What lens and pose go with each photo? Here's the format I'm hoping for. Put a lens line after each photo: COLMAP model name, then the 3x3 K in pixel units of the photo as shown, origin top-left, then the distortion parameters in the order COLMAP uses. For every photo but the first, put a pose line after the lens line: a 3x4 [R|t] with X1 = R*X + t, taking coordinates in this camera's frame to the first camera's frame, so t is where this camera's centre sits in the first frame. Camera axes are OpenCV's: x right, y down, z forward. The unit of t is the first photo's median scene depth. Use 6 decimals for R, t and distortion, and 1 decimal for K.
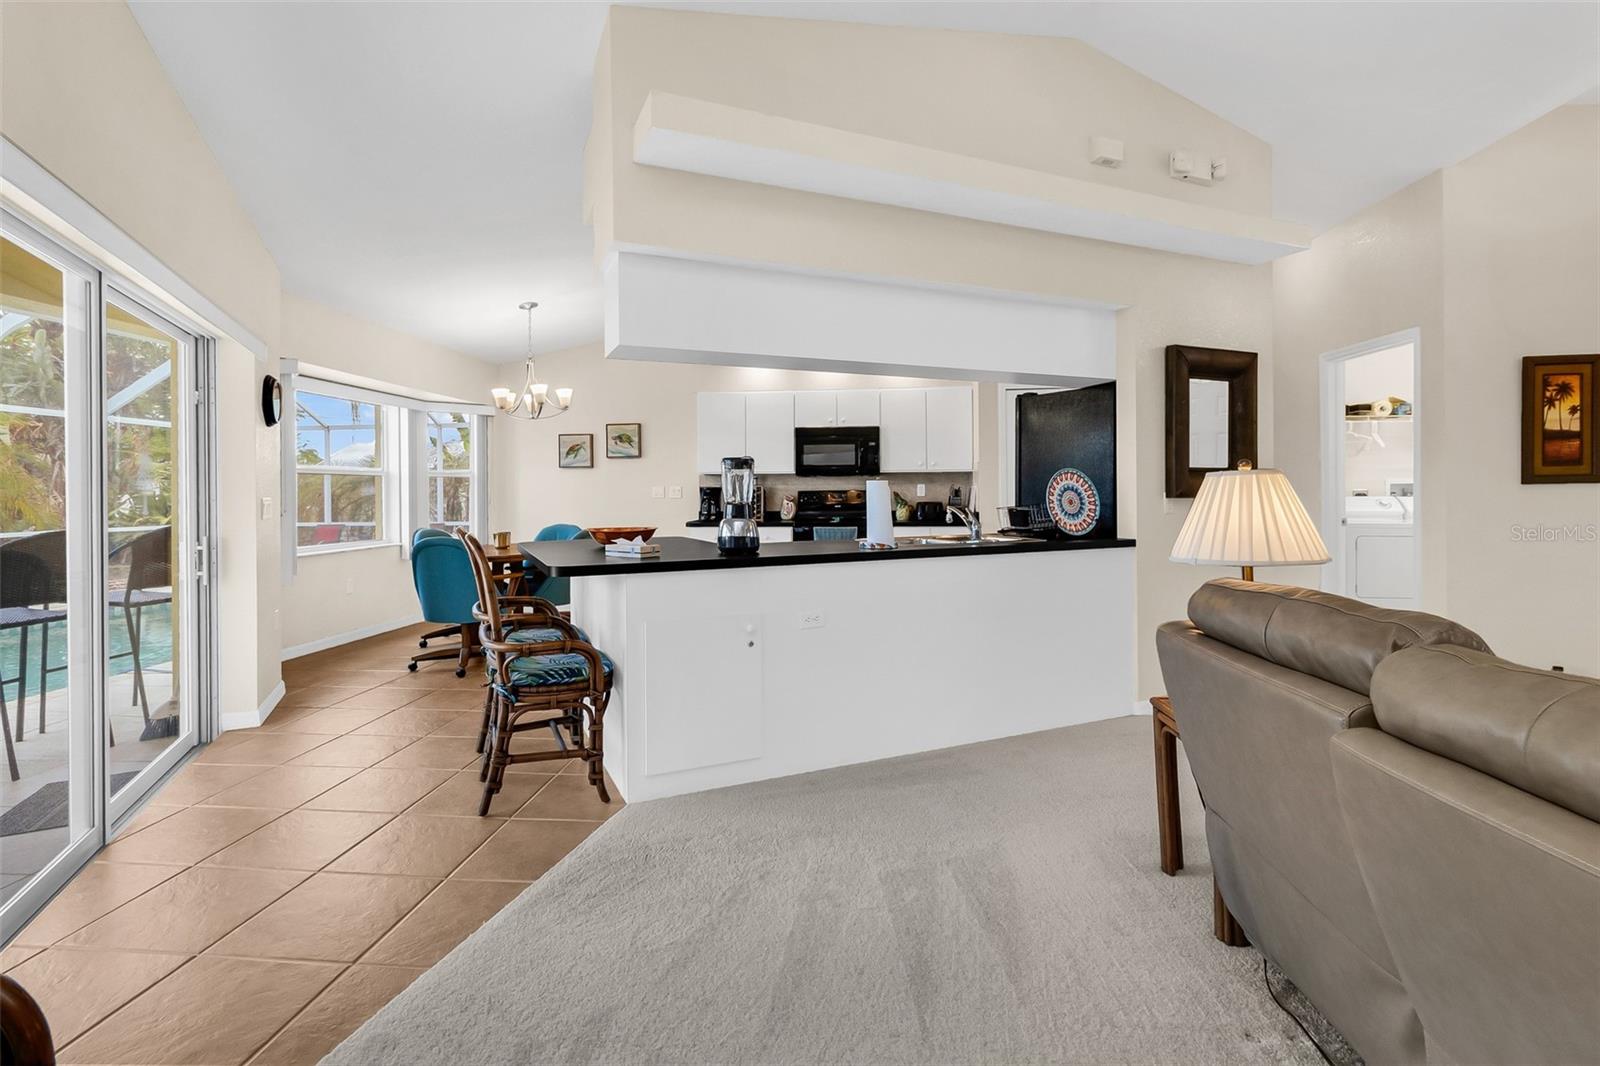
lens RADIAL K [[759.4, 0, 795.2], [0, 759.4, 497.8], [0, 0, 1]] dist [0.000550, 0.000188]
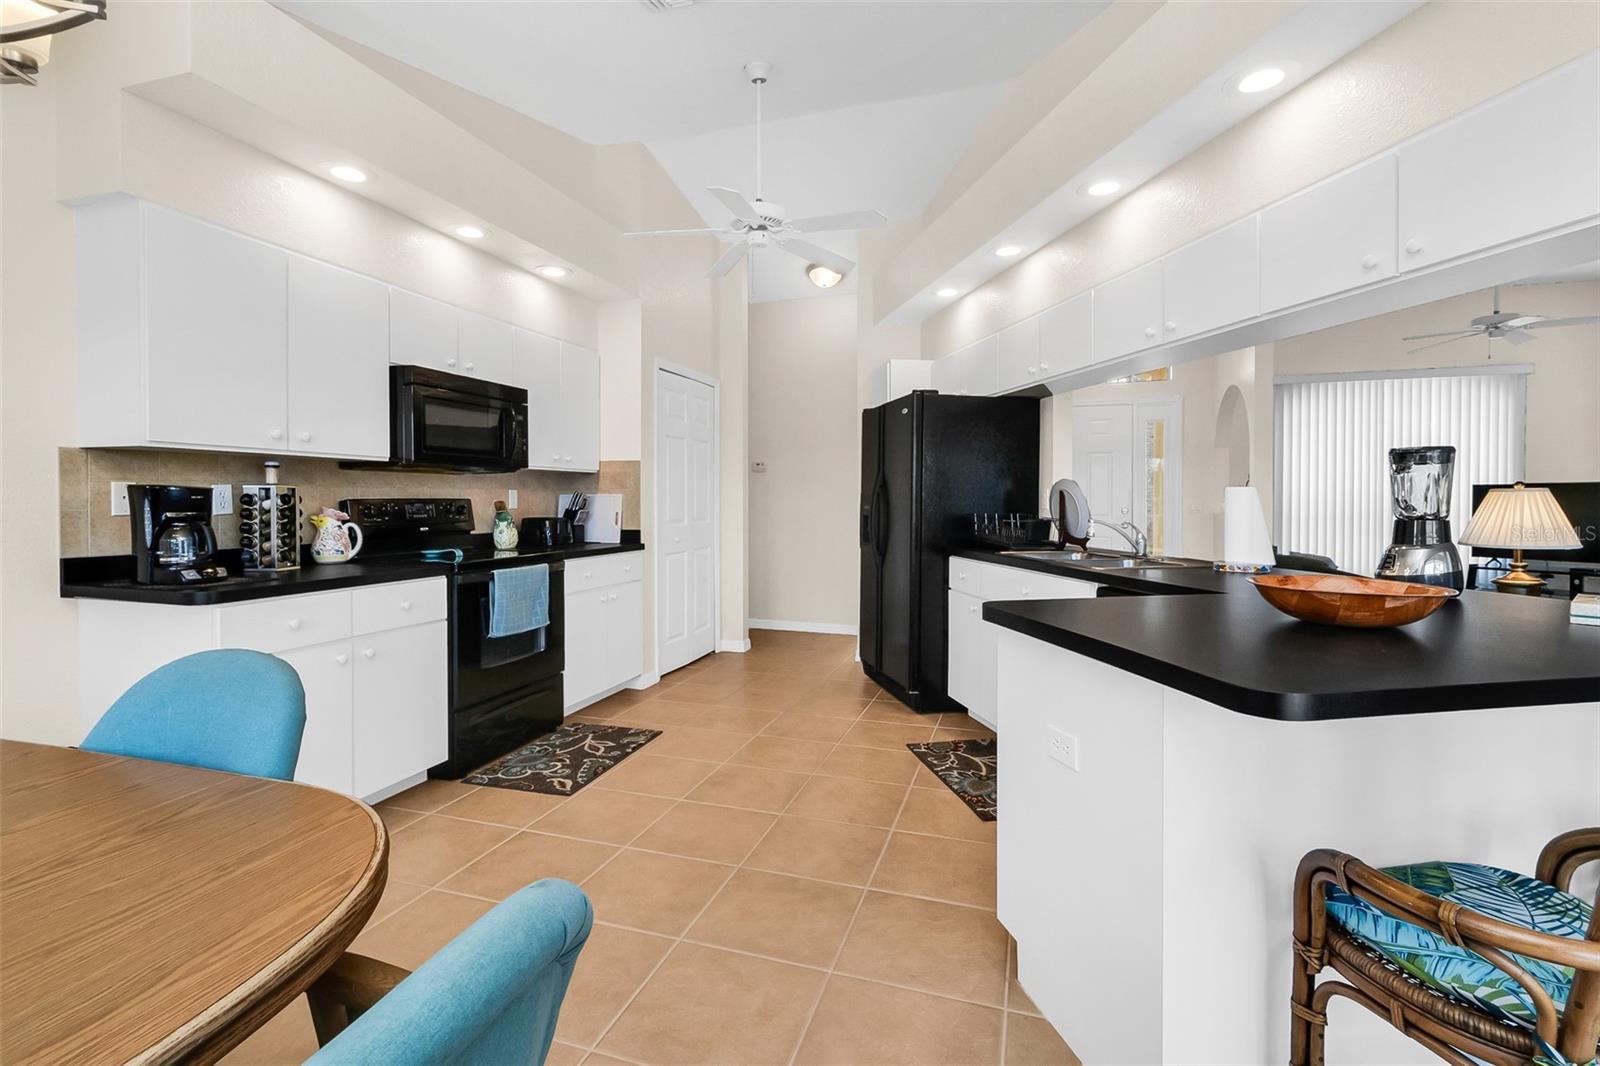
lens RADIAL K [[739.1, 0, 785.1], [0, 739.1, 506.1], [0, 0, 1]] dist [-0.000138, 0.000141]
pose [[0.242605, -0.002157, 0.970123, -0.381290], [0.005456, 0.999985, 0.000859, -0.003701], [-0.970110, 0.005085, 0.242613, 0.658405]]
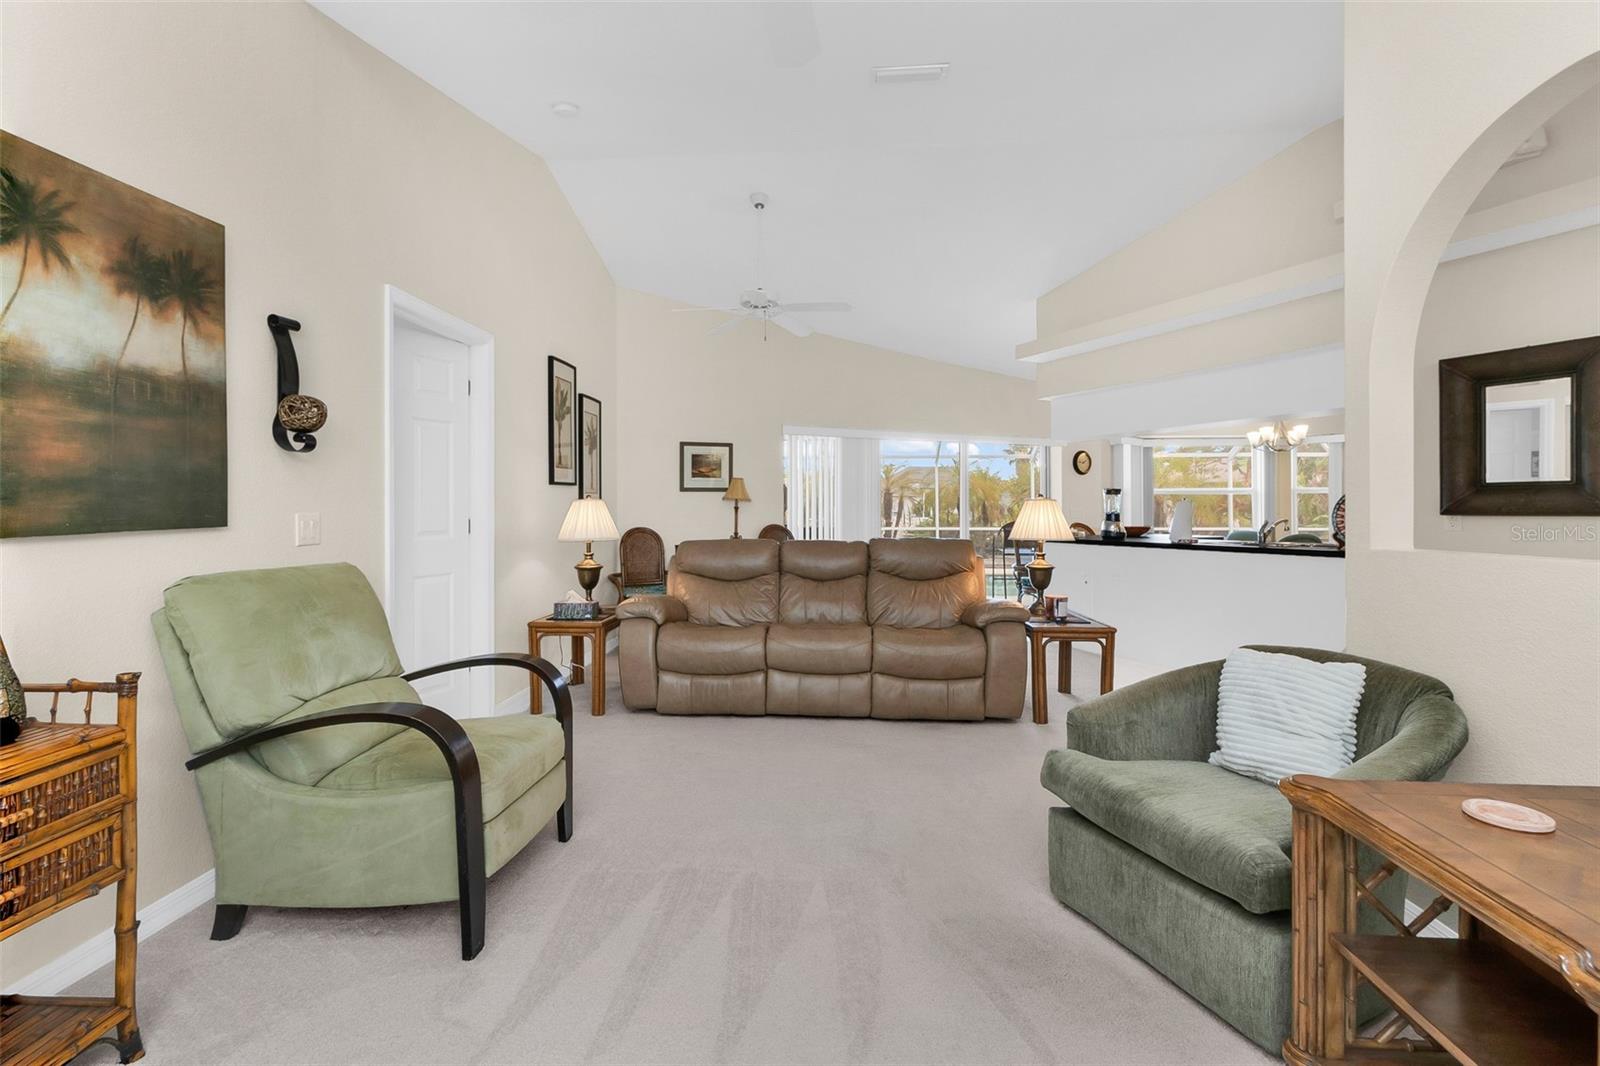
lens RADIAL K [[739.1, 0, 785.1], [0, 739.1, 506.1], [0, 0, 1]] dist [-0.000138, 0.000141]
pose [[0.005792, 0.004670, -0.999972, 0.850480], [-0.003333, 0.999984, 0.004651, -0.007710], [0.999978, 0.003306, 0.005808, 0.083635]]
